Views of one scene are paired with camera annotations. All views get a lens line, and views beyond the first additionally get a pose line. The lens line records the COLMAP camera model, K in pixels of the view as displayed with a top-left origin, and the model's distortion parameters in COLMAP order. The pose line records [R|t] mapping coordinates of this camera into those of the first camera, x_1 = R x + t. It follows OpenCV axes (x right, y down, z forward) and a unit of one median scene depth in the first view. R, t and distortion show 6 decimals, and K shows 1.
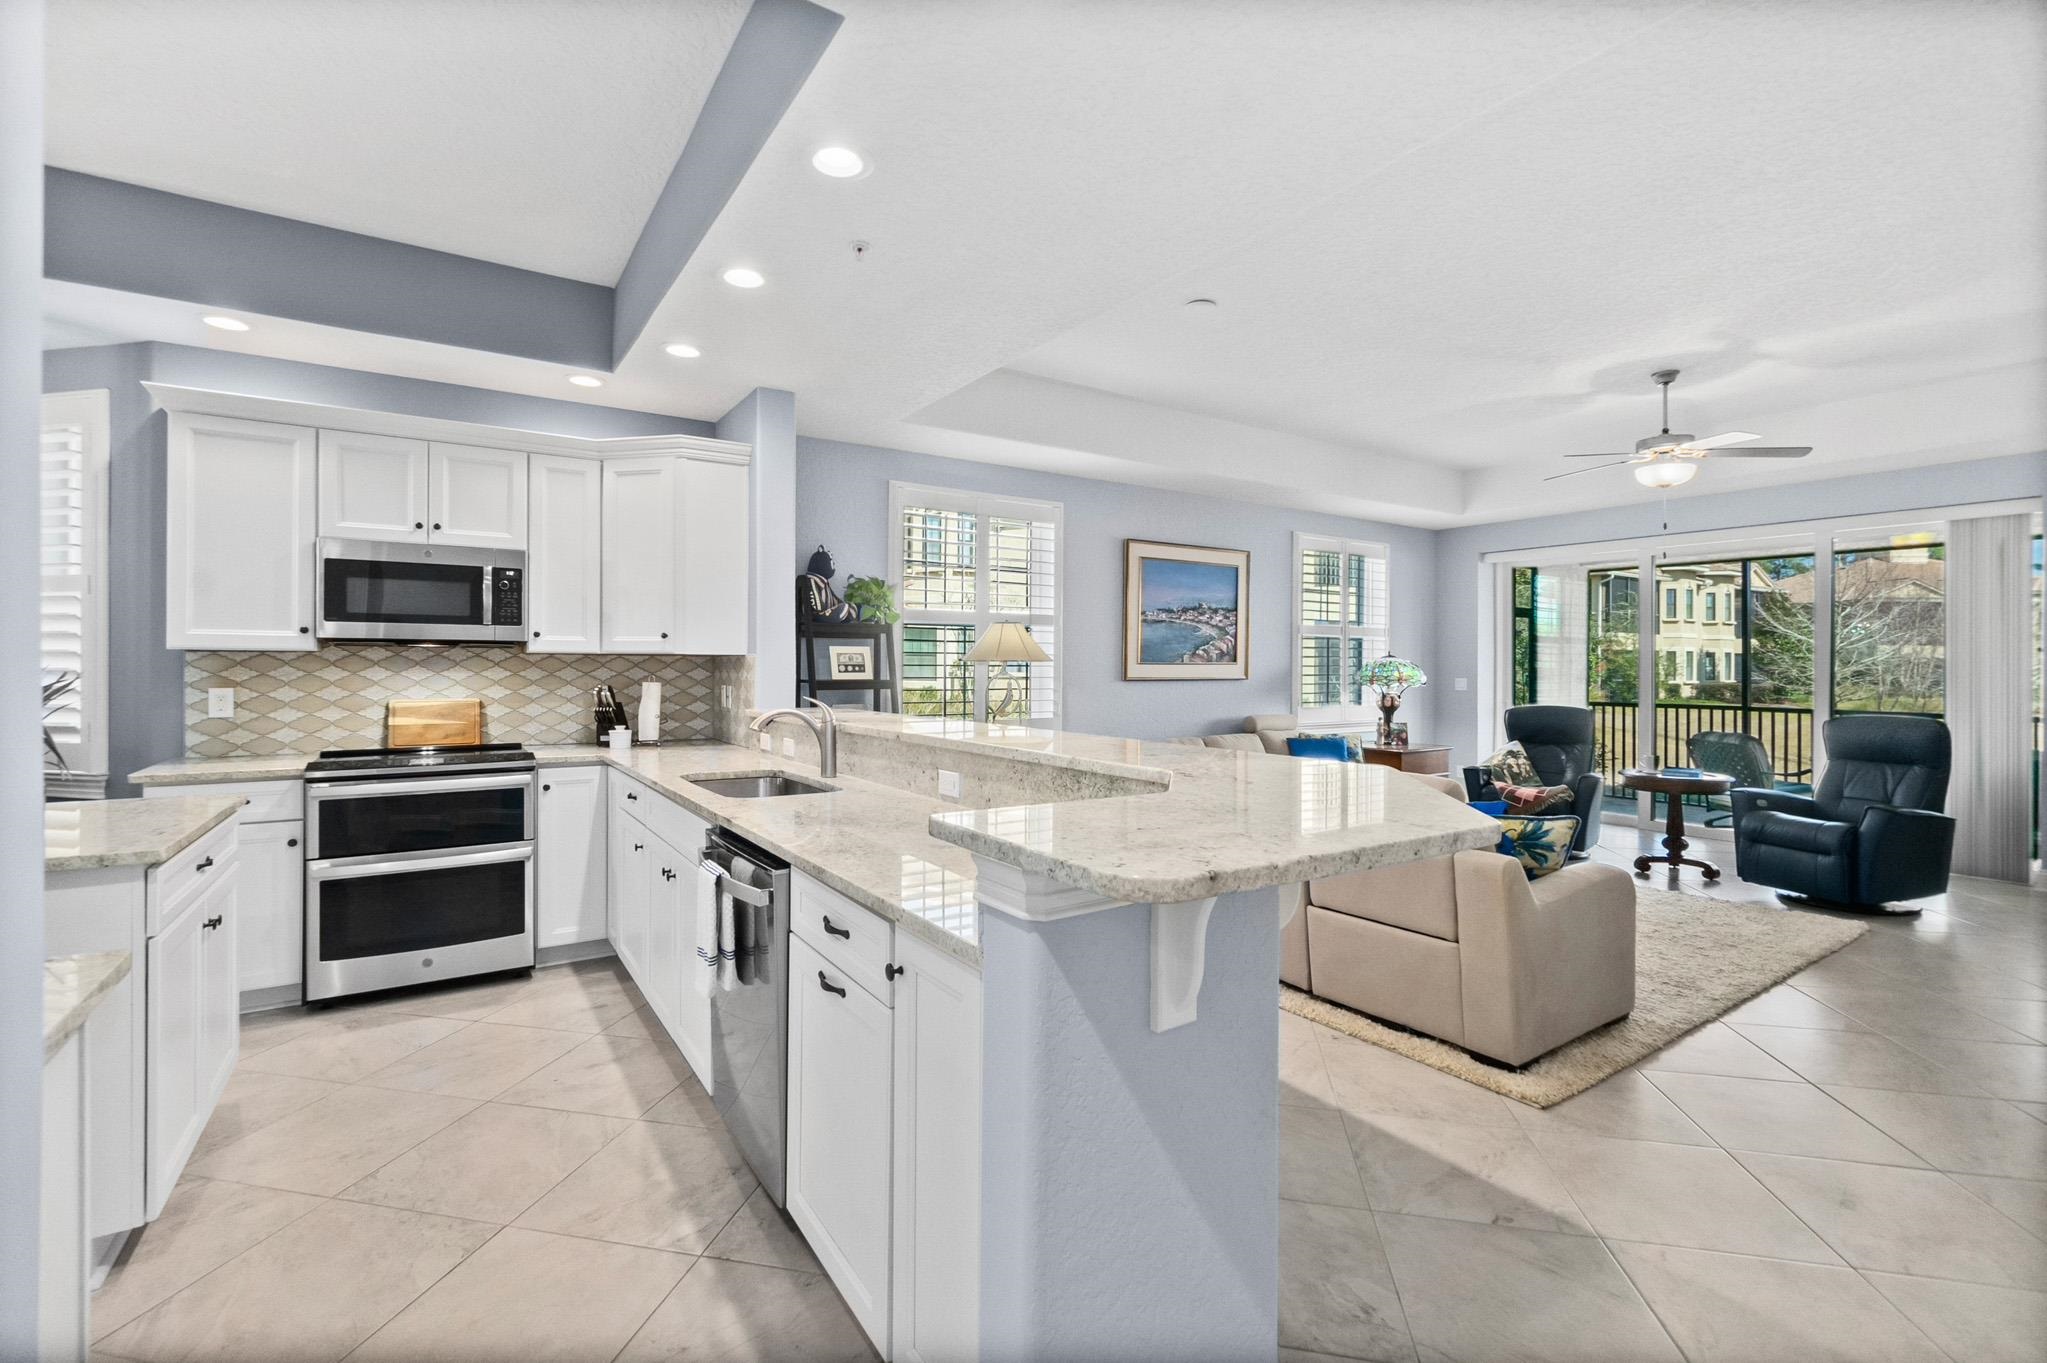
lens RADIAL K [[898.9, 0, 1016.8], [0, 898.9, 667.9], [0, 0, 1]] dist [-0.001901, 0.000210]
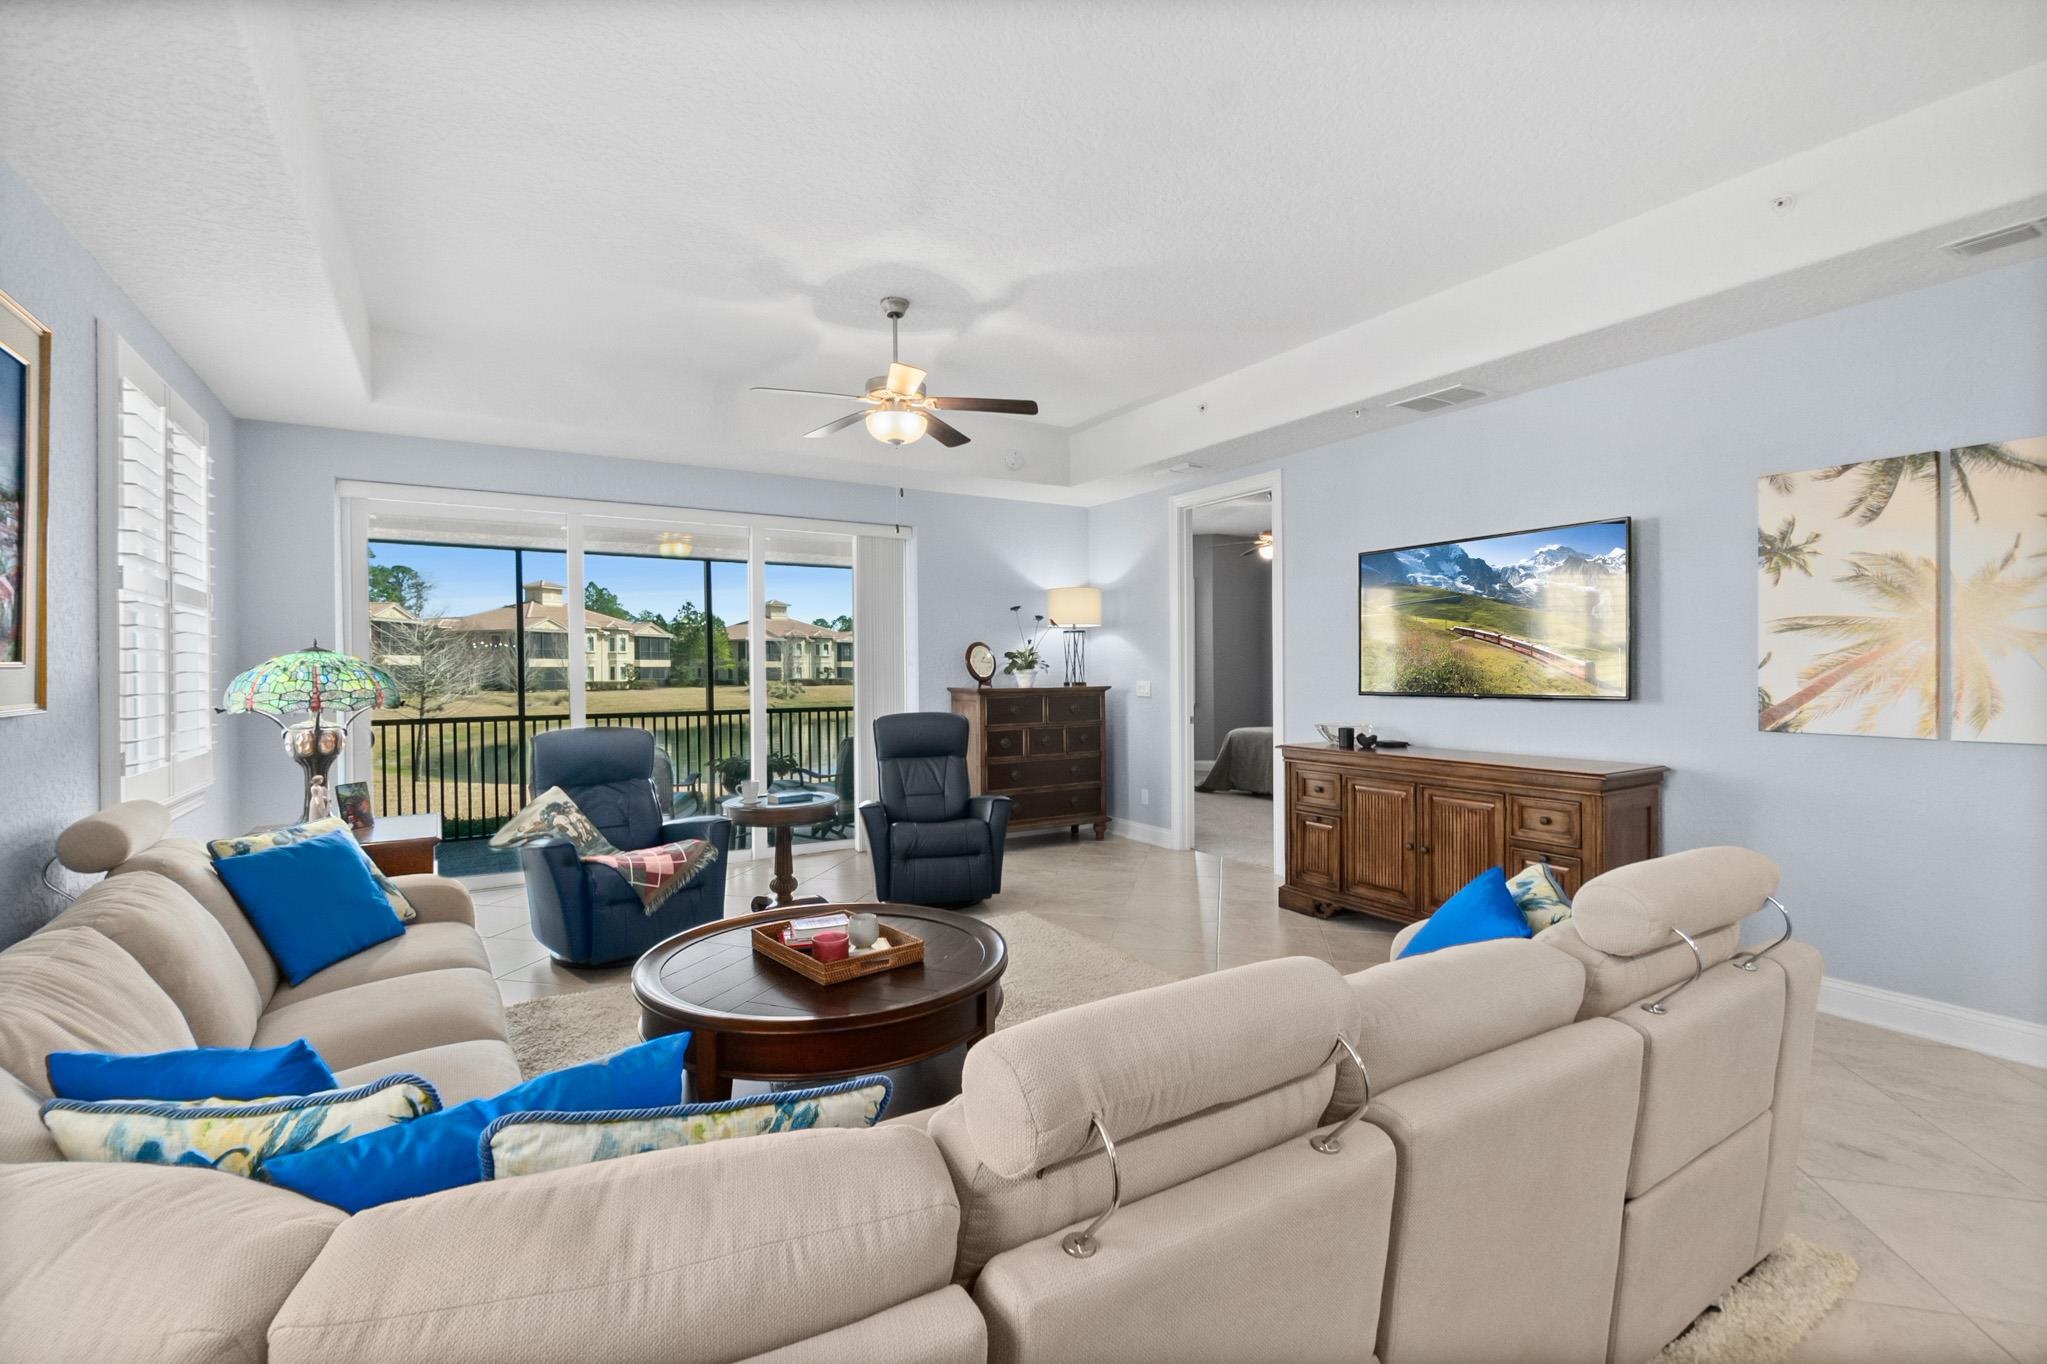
lens RADIAL K [[898.9, 0, 1016.8], [0, 898.9, 668.4], [0, 0, 1]] dist [-0.001901, 0.000210]
pose [[0.025186, -0.001893, 0.999681, -0.068871], [0.012336, 0.999923, 0.001582, 0.001173], [-0.999607, 0.012293, 0.025207, 0.695641]]
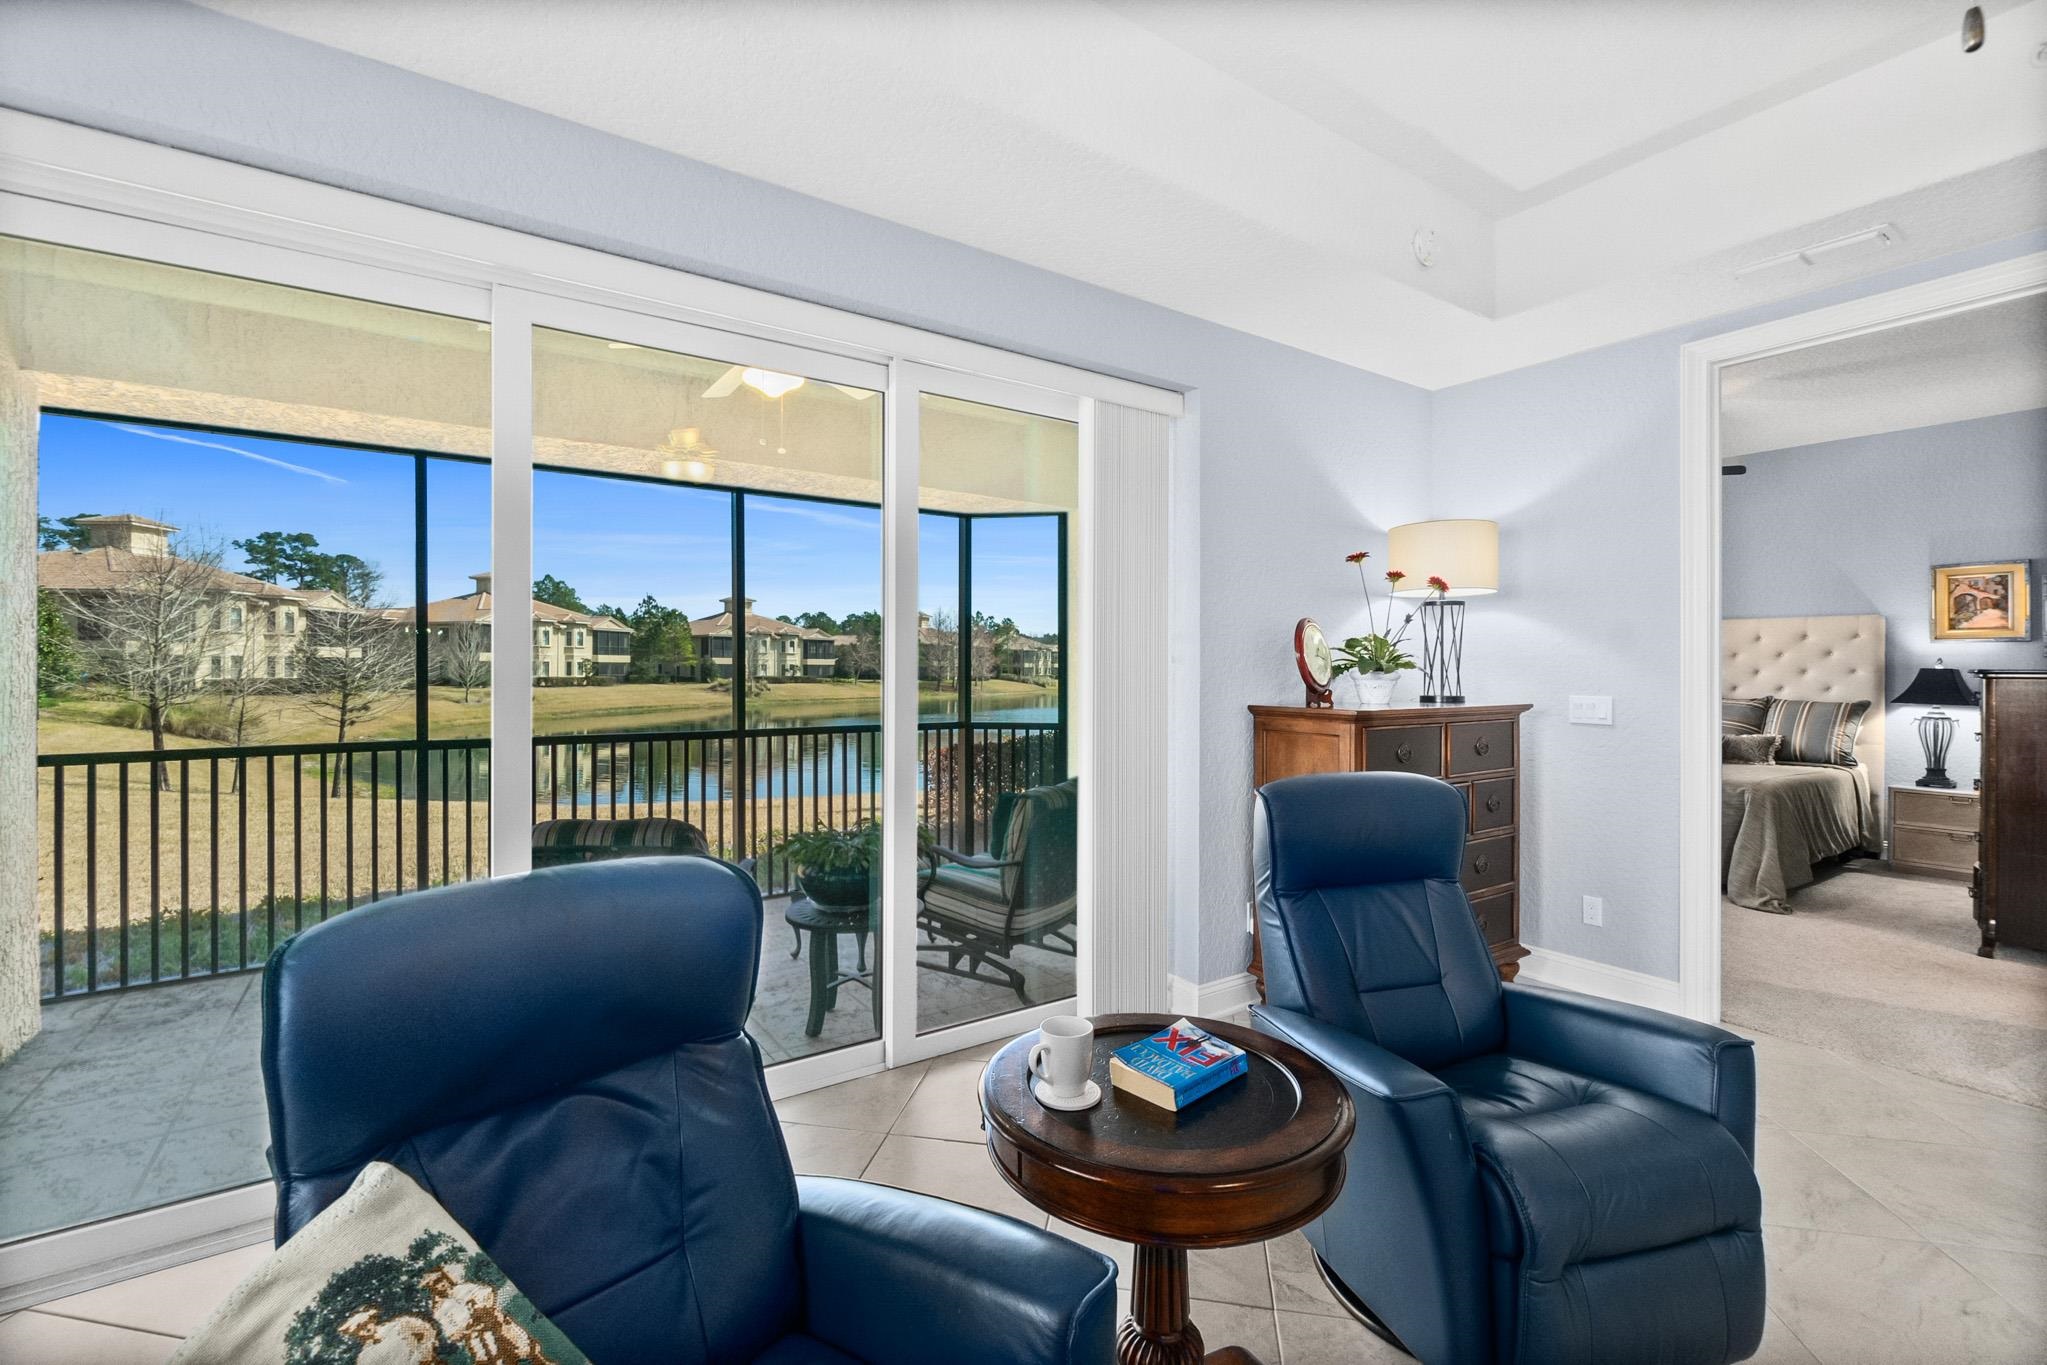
lens RADIAL K [[898.9, 0, 1016.8], [0, 898.9, 668.9], [0, 0, 1]] dist [-0.001901, 0.000210]
pose [[-0.014677, -0.002781, 0.999888, 0.432813], [0.001819, 0.999994, 0.002808, 0.000371], [-0.999891, 0.001860, -0.014671, 0.948225]]
